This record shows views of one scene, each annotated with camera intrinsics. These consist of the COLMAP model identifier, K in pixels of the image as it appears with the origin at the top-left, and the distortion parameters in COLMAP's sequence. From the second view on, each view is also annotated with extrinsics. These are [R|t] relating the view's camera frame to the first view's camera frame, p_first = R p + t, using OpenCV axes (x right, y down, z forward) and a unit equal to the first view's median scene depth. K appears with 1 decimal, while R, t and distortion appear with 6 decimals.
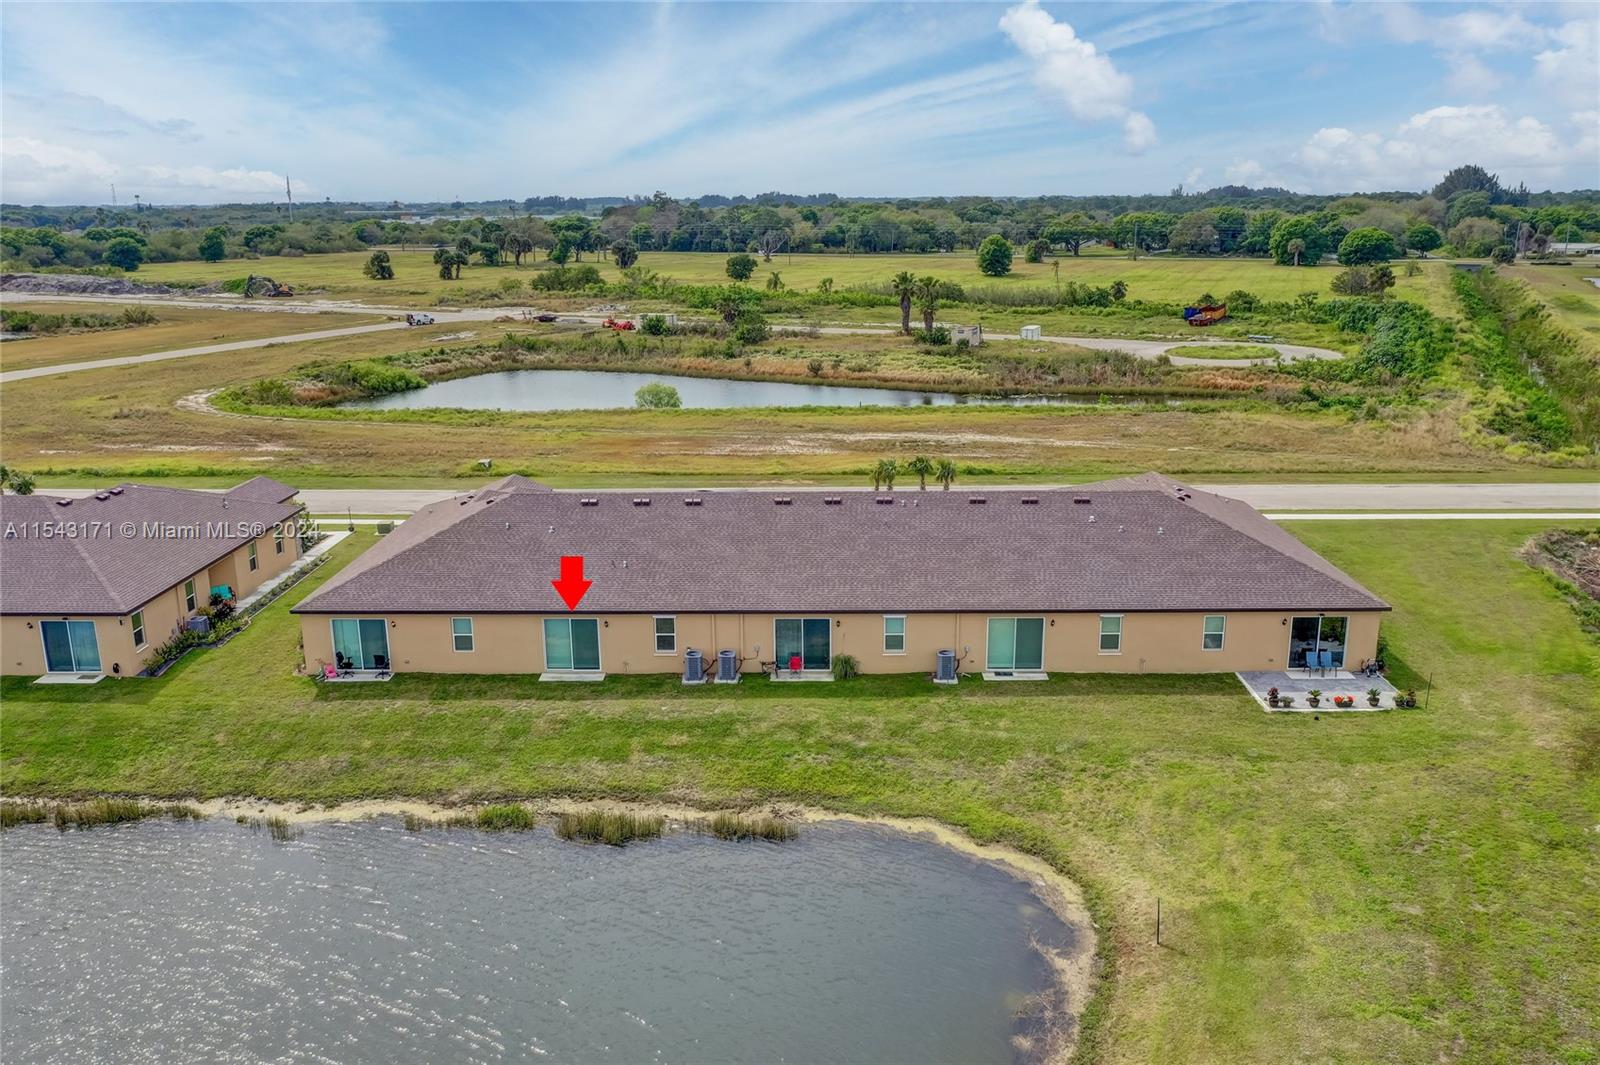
lens RADIAL K [[1267.8, 0, 800.0], [0, 1267.8, 532.5], [0, 0, 1]] dist [-0.013450, 0.002561]
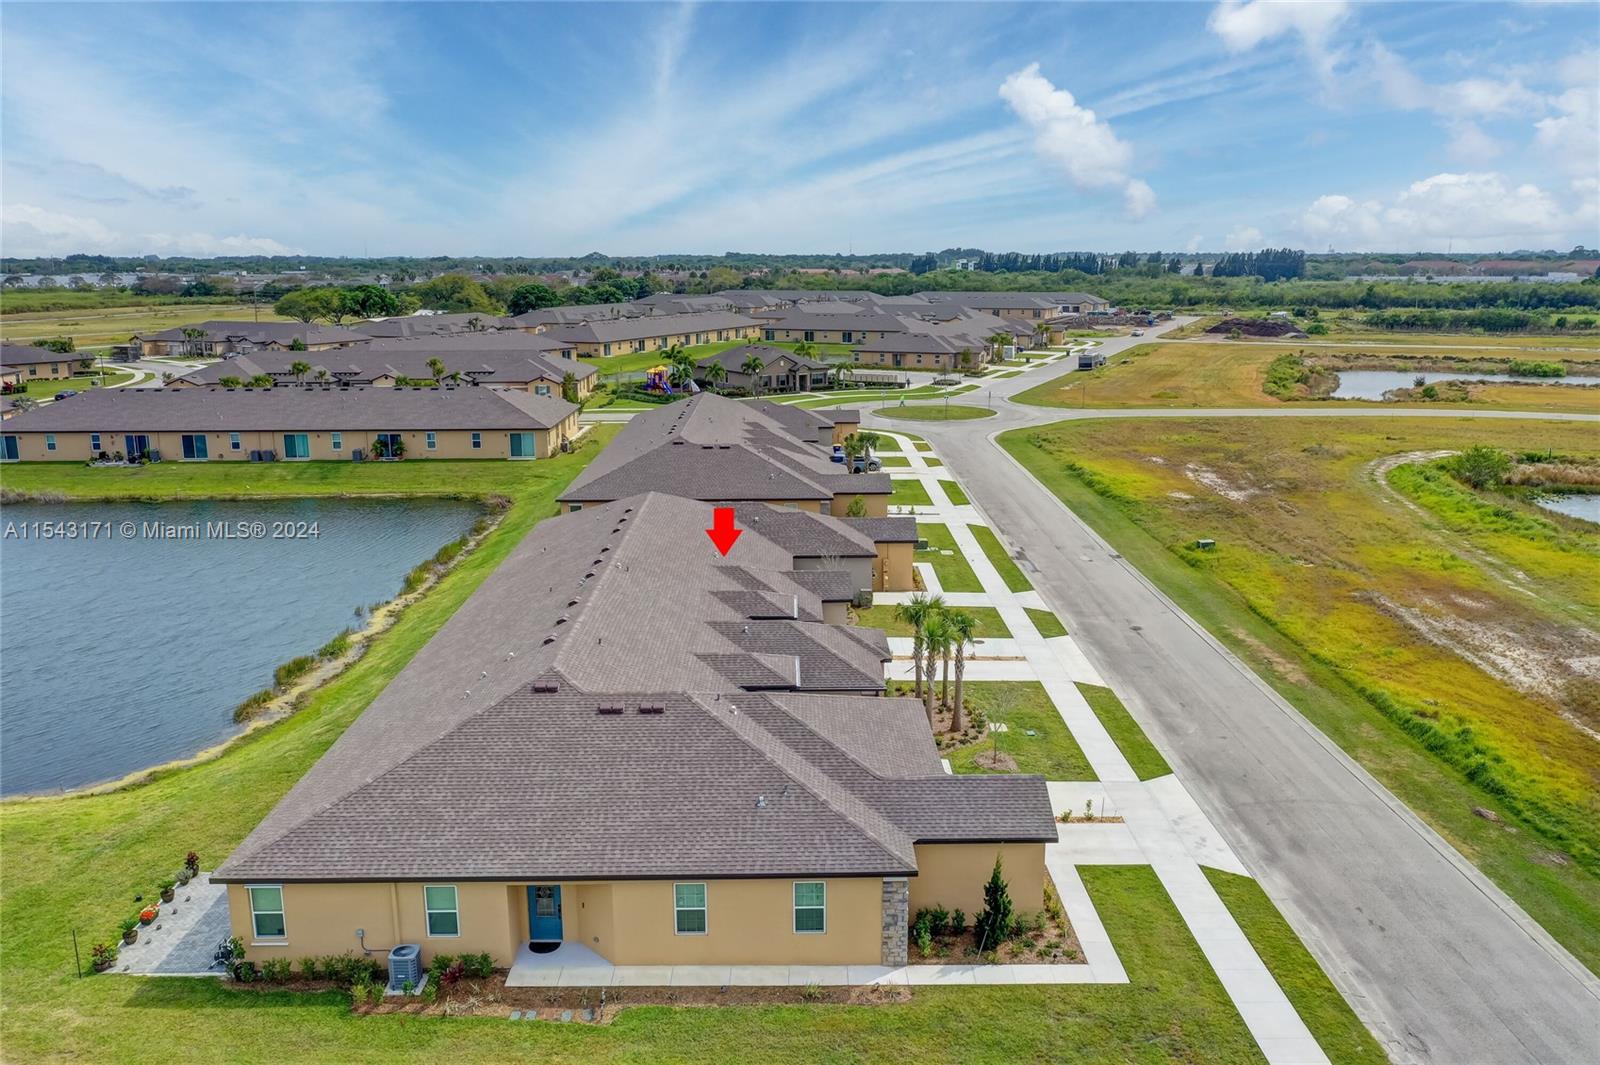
lens RADIAL K [[1267.8, 0, 800.0], [0, 1267.8, 532.5], [0, 0, 1]] dist [-0.013450, 0.002561]
pose [[0.001538, 0.215918, -0.976410, 1.045799], [-0.245346, 0.946649, 0.208950, -0.309480], [0.969434, 0.239237, 0.054431, 1.216166]]
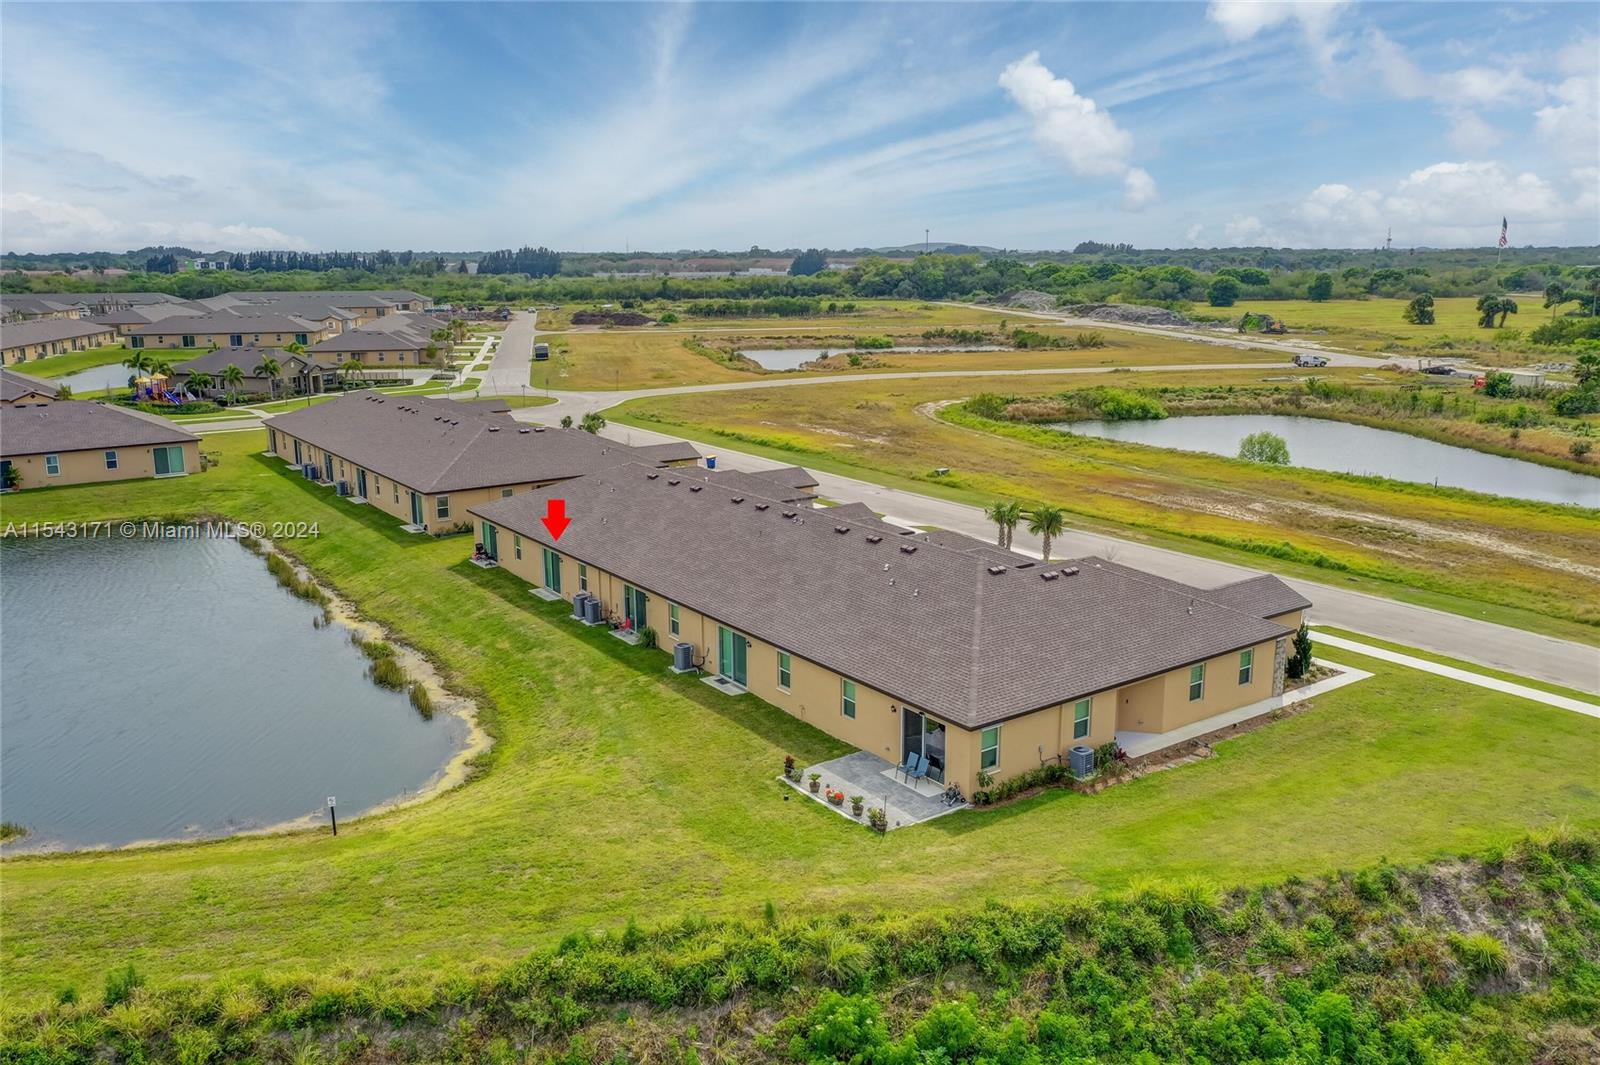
lens RADIAL K [[1267.8, 0, 800.0], [0, 1267.8, 532.5], [0, 0, 1]] dist [-0.013450, 0.002561]
pose [[0.581735, 0.177202, -0.793841, 1.026172], [-0.203056, 0.976717, 0.069222, -0.096283], [0.787624, 0.120925, 0.604173, 0.406184]]
